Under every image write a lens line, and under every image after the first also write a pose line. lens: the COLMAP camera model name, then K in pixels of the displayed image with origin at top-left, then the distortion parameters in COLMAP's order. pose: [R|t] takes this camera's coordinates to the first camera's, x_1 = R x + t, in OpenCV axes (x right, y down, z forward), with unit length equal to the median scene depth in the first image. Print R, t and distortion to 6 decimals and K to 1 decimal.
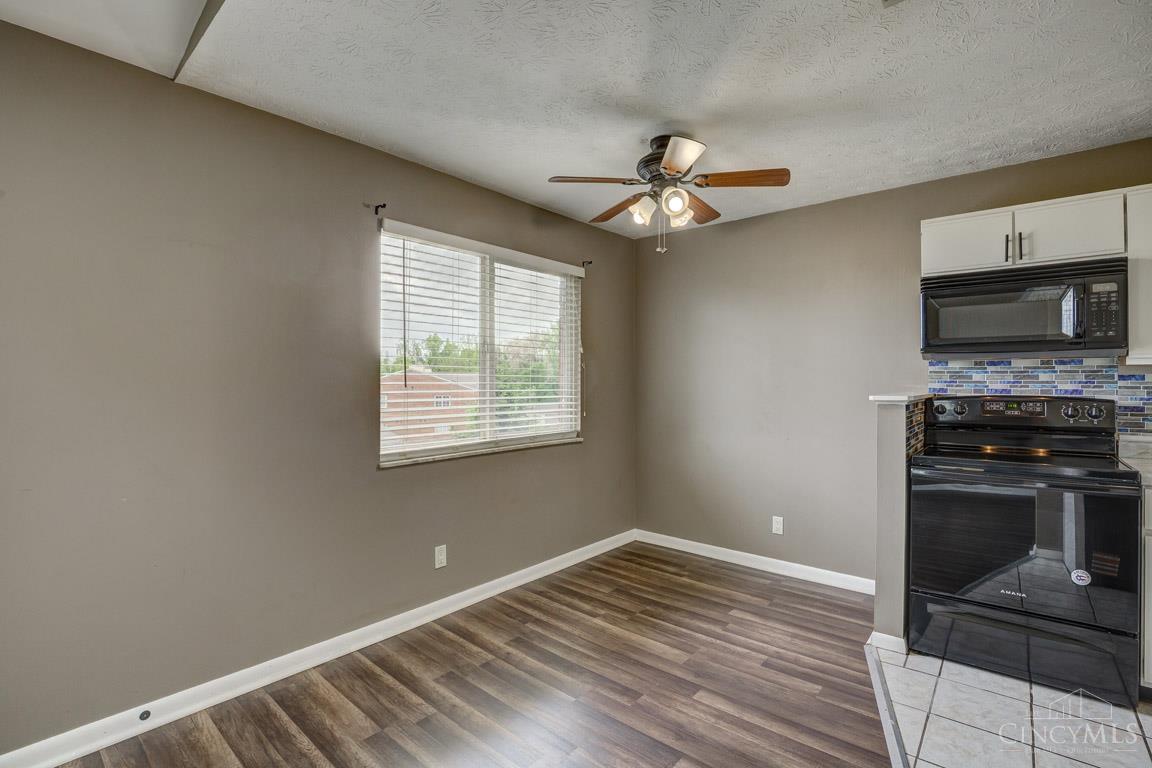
lens RADIAL K [[529.8, 0, 598.0], [0, 529.8, 376.5], [0, 0, 1]] dist [-0.012227, 0.001004]
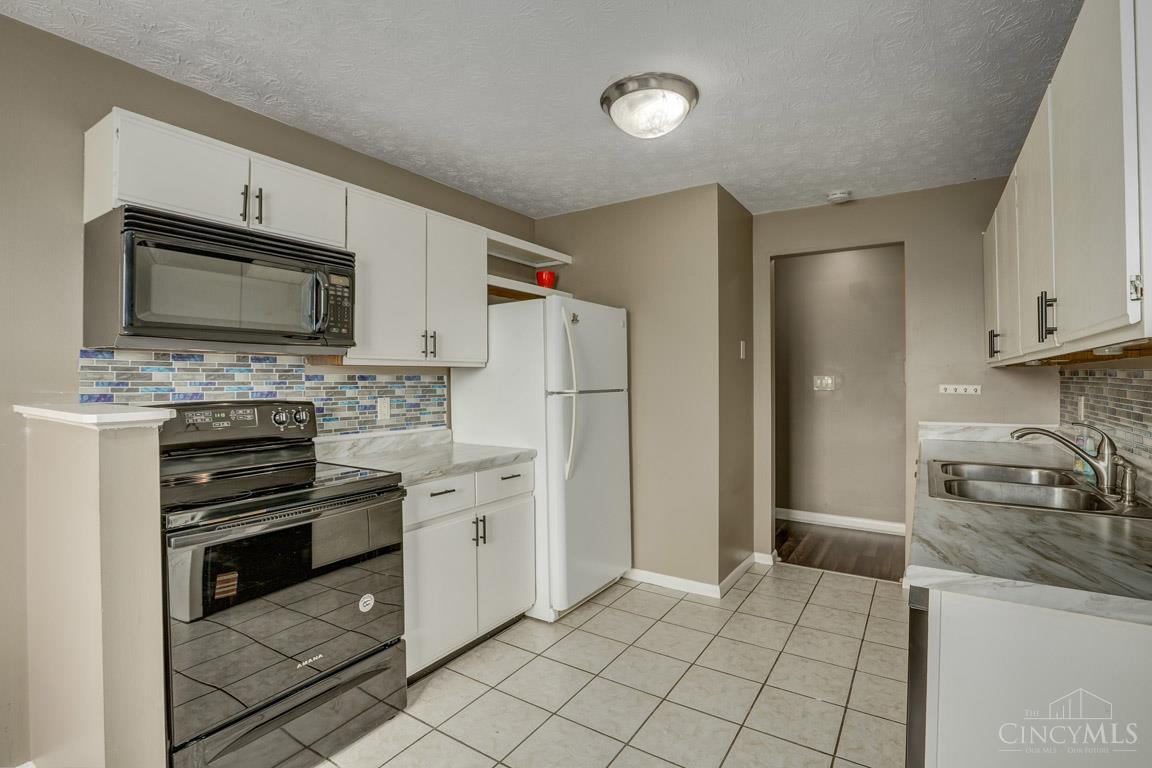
lens RADIAL K [[529.8, 0, 576.9], [0, 529.8, 379.3], [0, 0, 1]] dist [-0.012227, 0.001004]
pose [[-0.116072, 0.002825, 0.993237, -0.010562], [-0.001938, 0.999993, -0.003071, 0.006299], [-0.993239, -0.002281, -0.116065, 0.611202]]
